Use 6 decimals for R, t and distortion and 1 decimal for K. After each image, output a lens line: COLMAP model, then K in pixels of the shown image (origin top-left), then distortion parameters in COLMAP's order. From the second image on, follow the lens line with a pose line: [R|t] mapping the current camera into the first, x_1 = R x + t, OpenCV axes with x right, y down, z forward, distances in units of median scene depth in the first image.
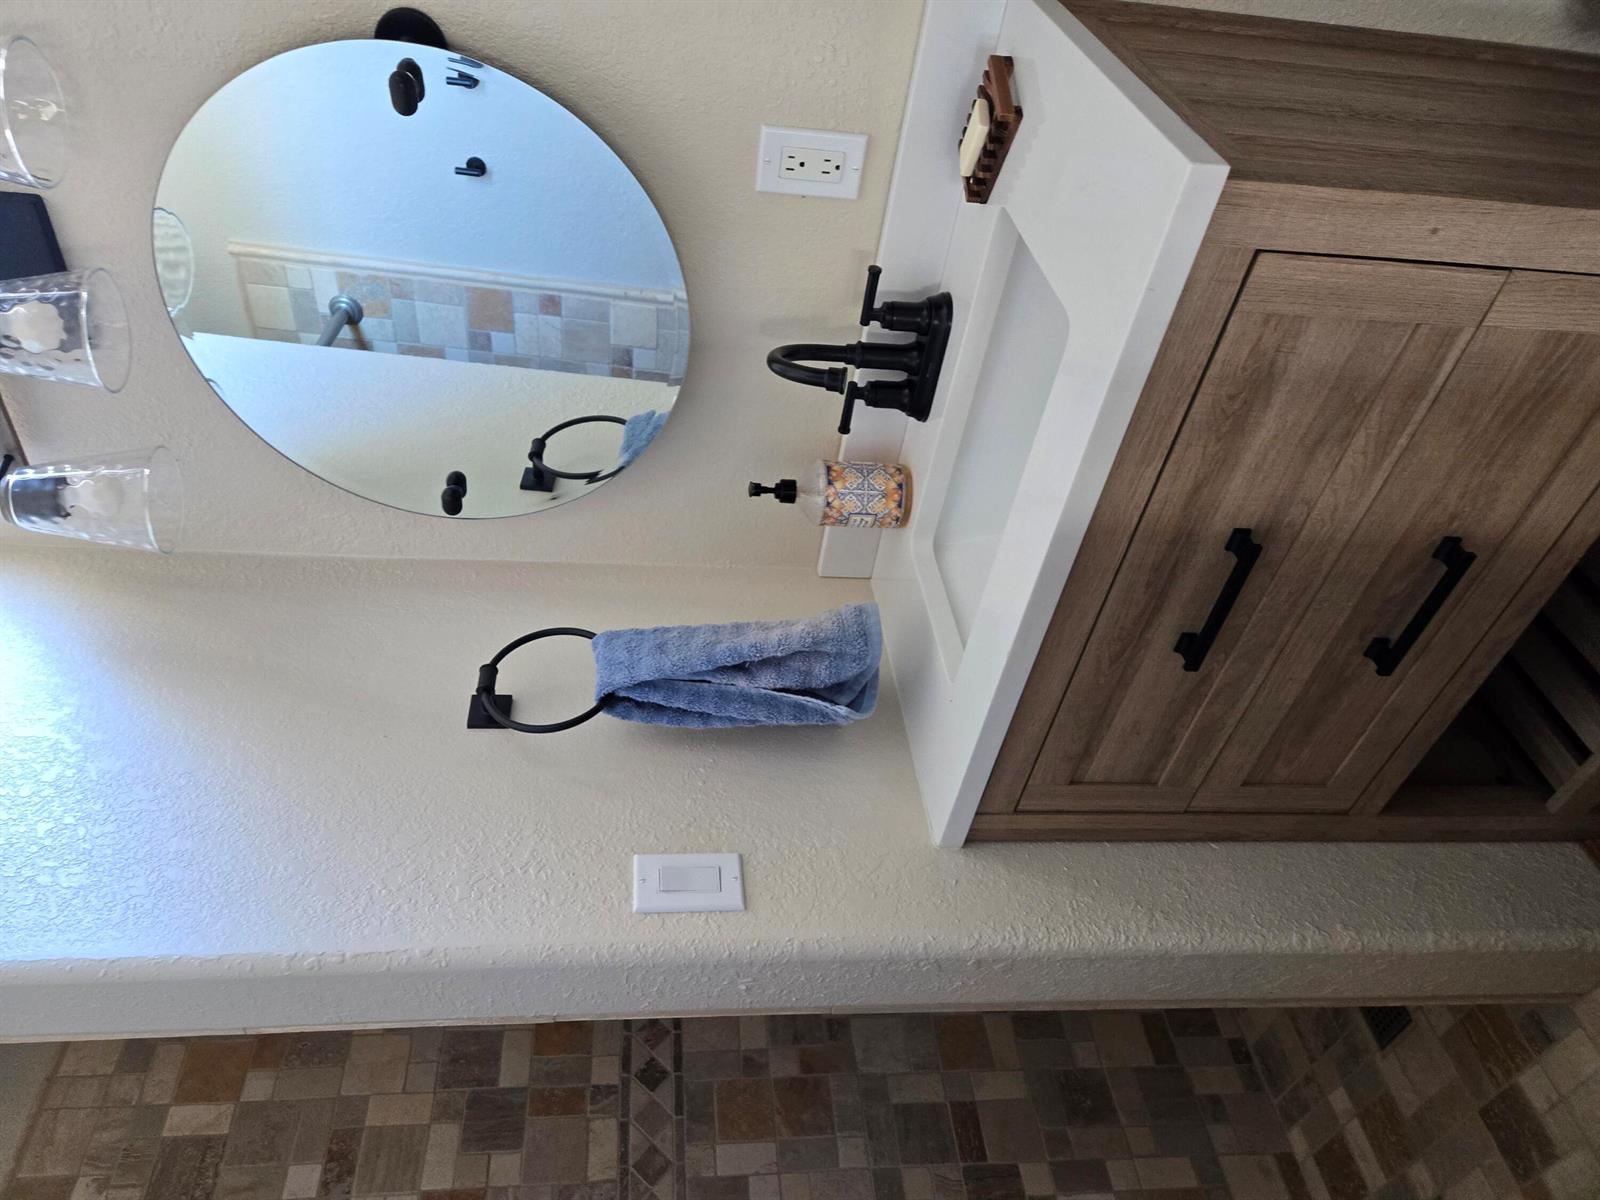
lens RADIAL K [[1051.5, 0, 806.6], [0, 1051.5, 591.7], [0, 0, 1]] dist [0.081205, -0.063022]
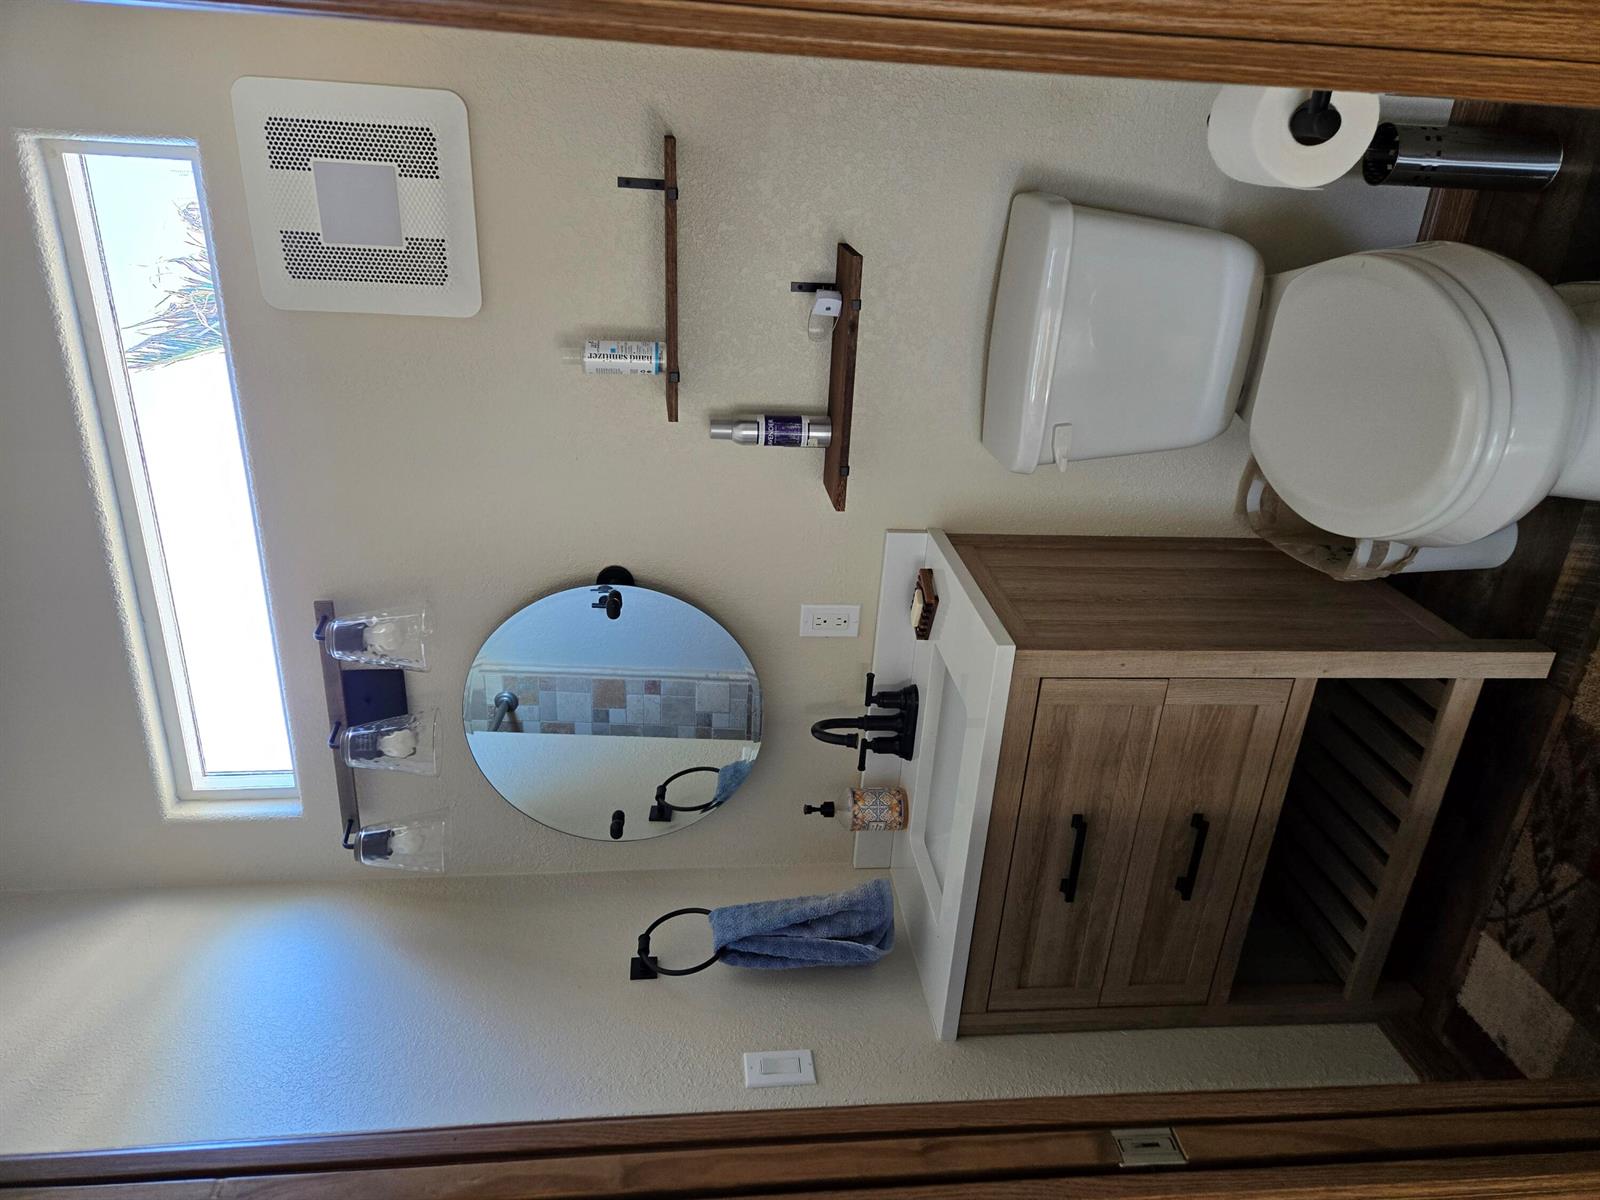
lens RADIAL K [[1051.5, 0, 806.6], [0, 1051.5, 591.7], [0, 0, 1]] dist [0.081205, -0.063022]
pose [[0.997238, -0.066763, -0.032538, 0.024355], [0.053744, 0.951063, -0.304289, 0.080402], [0.051261, 0.301700, 0.952024, -0.659717]]
